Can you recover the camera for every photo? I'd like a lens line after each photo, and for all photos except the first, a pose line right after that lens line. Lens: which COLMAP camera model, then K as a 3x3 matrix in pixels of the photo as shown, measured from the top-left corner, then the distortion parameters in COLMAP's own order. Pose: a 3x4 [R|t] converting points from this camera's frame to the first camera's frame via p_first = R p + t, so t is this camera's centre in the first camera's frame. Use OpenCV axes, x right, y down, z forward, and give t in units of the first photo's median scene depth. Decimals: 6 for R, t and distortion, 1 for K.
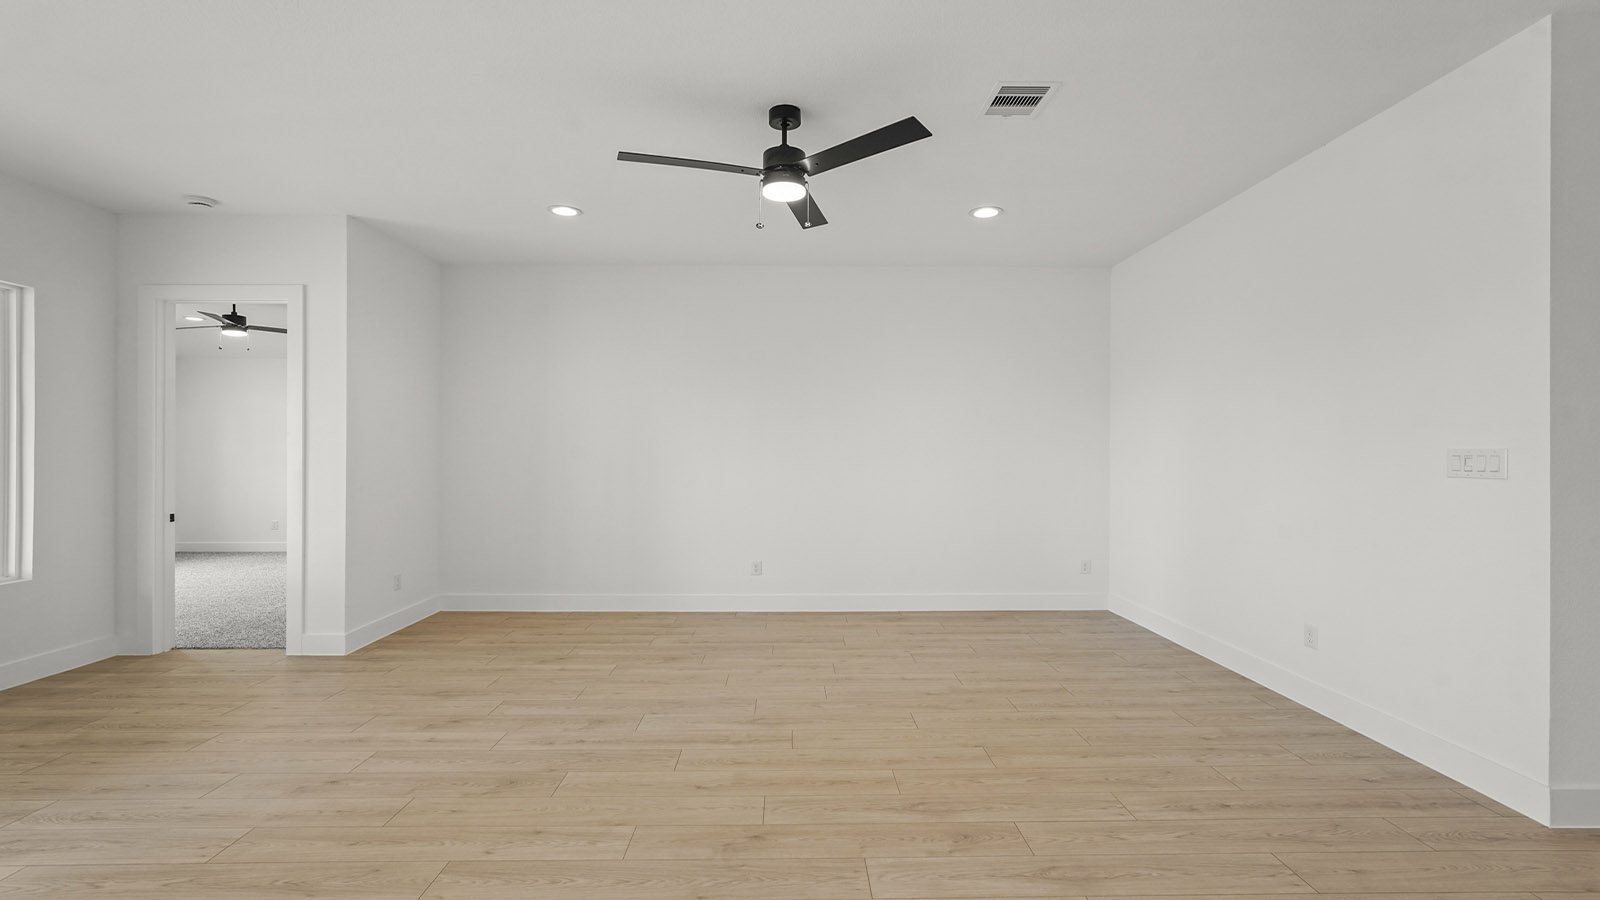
lens RADIAL K [[707.4, 0, 793.1], [0, 707.4, 448.6], [0, 0, 1]] dist [-0.017002, 0.005477]
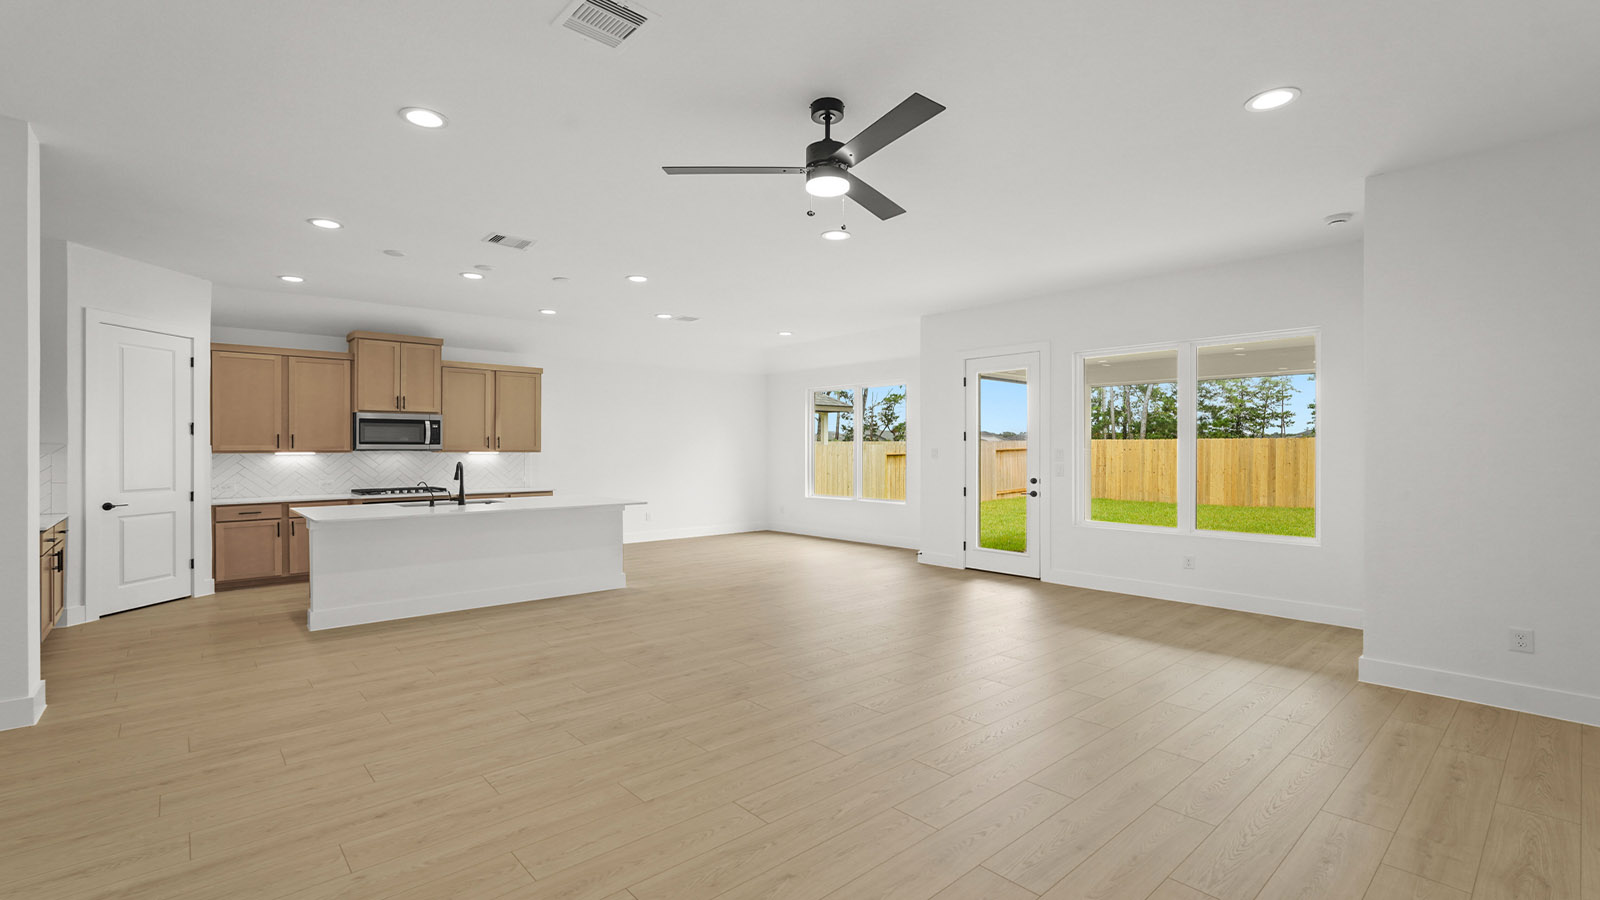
lens RADIAL K [[707.4, 0, 802.2], [0, 707.4, 449.8], [0, 0, 1]] dist [-0.017002, 0.005477]
pose [[-0.749511, -0.001310, -0.661991, 0.826155], [0.005110, 0.999957, -0.007764, 0.014395], [0.661973, -0.009202, -0.749471, 2.123351]]
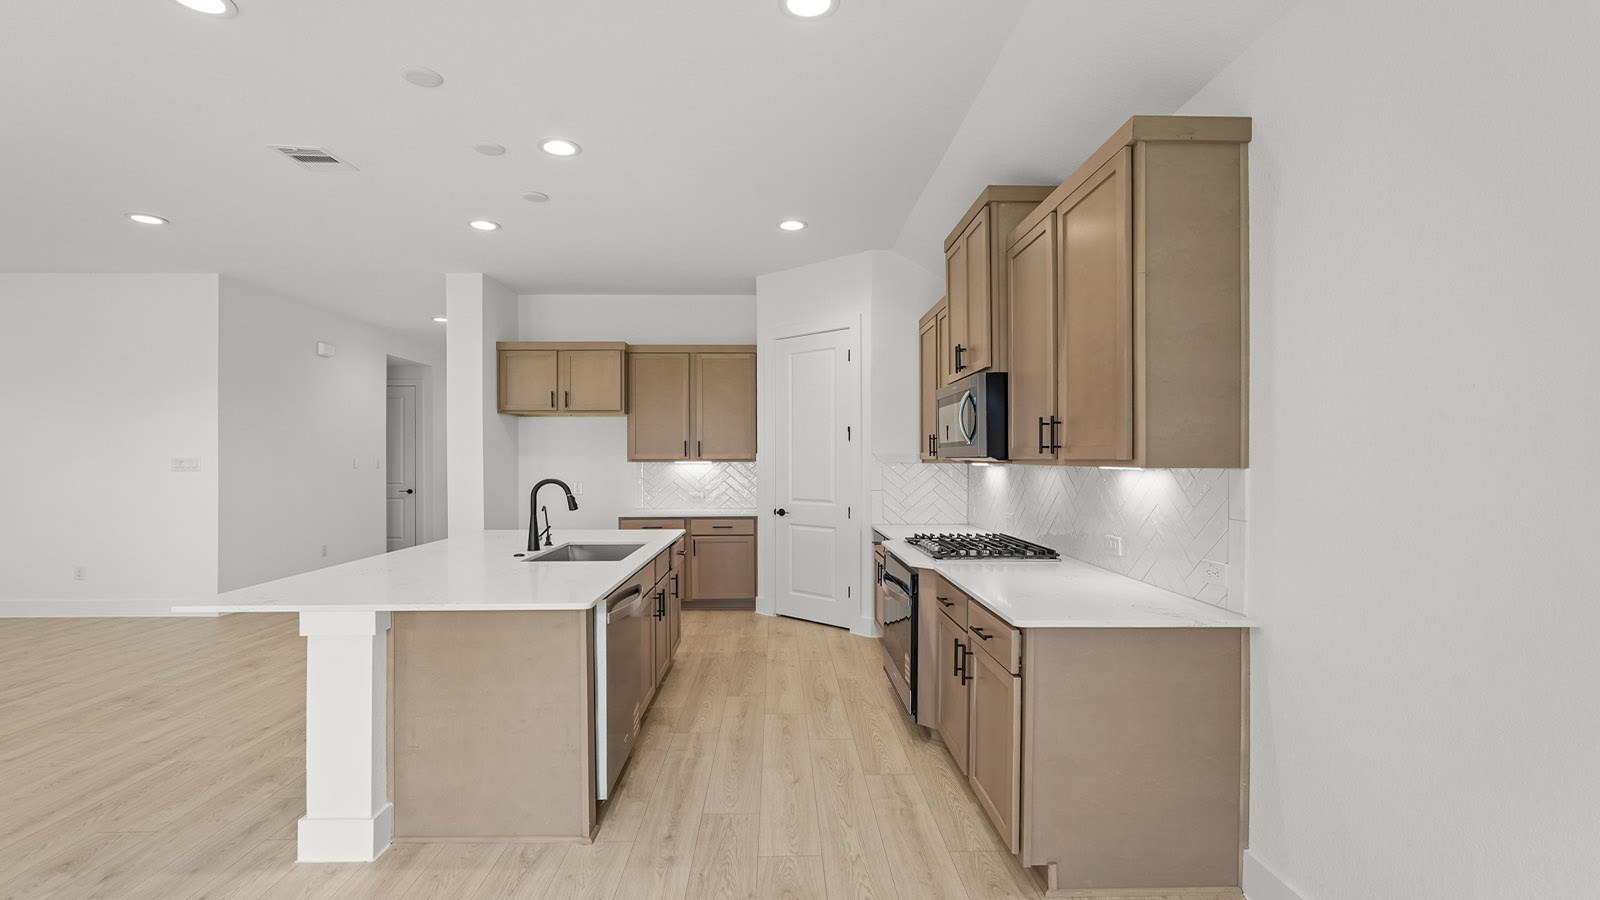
lens RADIAL K [[726.1, 0, 796.1], [0, 726.1, 459.1], [0, 0, 1]] dist [-0.012733, 0.003938]
pose [[-0.015589, -0.002119, 0.999876, -1.331724], [-0.008506, 0.999962, 0.001987, -0.016663], [-0.999842, -0.008474, -0.015607, -0.880734]]
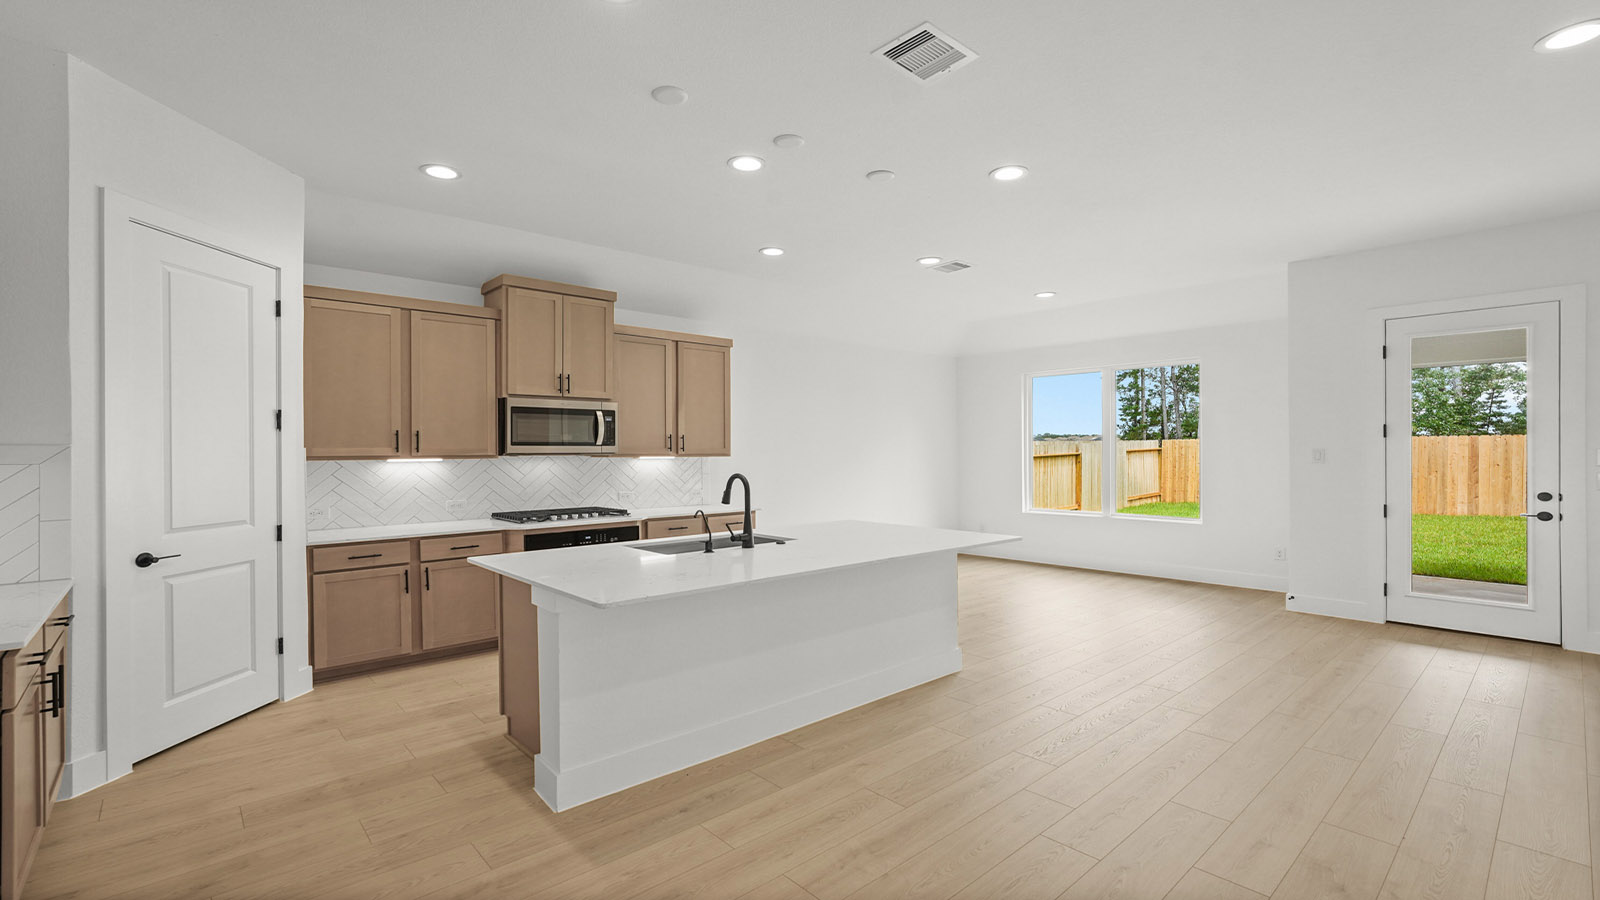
lens RADIAL K [[707.4, 0, 802.8], [0, 707.4, 452.3], [0, 0, 1]] dist [-0.017002, 0.005477]
pose [[-0.747980, 0.002480, -0.663717, 0.955011], [0.009756, 0.999926, -0.007258, 0.000163], [0.663650, -0.011904, -0.747949, 0.719750]]
